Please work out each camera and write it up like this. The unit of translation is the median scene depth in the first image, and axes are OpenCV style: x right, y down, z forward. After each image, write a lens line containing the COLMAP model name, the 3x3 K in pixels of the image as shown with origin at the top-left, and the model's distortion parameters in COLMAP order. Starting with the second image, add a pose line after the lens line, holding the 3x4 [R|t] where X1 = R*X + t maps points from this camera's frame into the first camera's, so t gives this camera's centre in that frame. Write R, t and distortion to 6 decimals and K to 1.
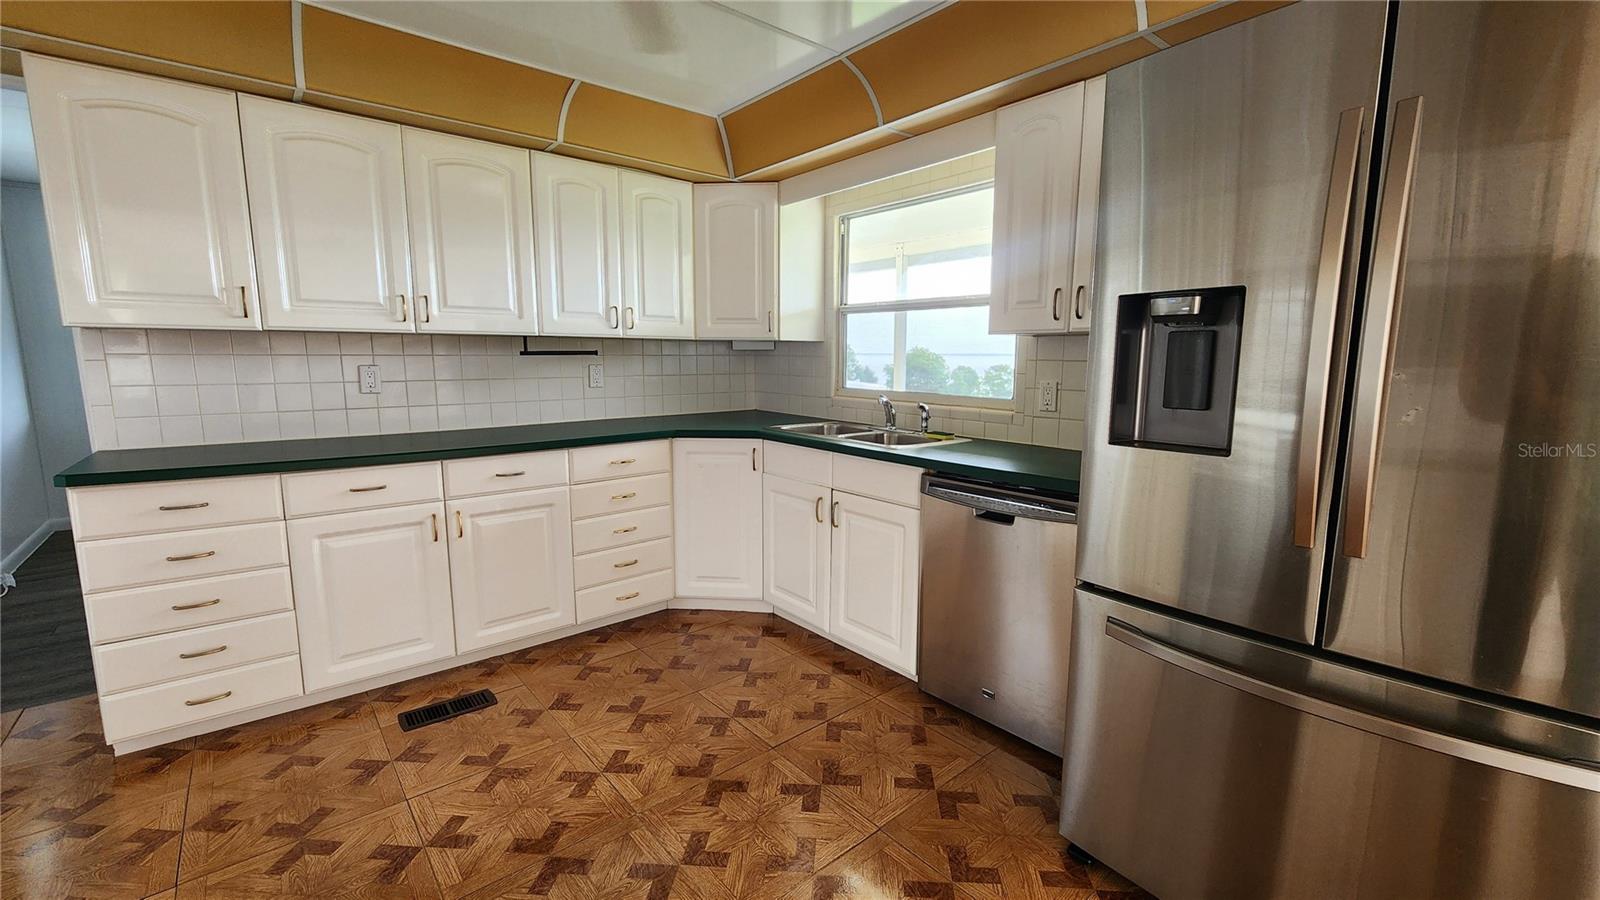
lens RADIAL K [[652.4, 0, 813.7], [0, 652.4, 444.4], [0, 0, 1]] dist [0.002503, -0.001876]
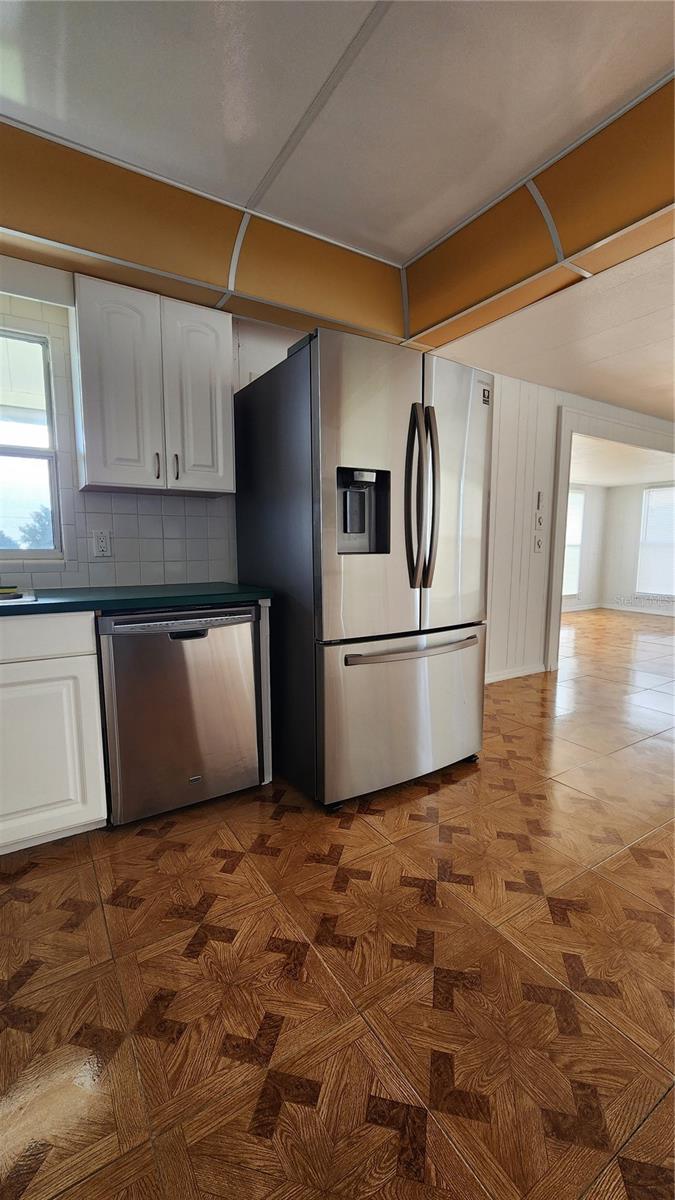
lens RADIAL K [[489.3, 0, 337.2], [0, 489.3, 601.5], [0, 0, 1]] dist [0.002503, -0.001876]
pose [[0.152277, -0.125363, 0.980355, -0.575290], [0.133041, 0.985495, 0.105355, -0.009954], [-0.979343, 0.114384, 0.166746, 0.568959]]
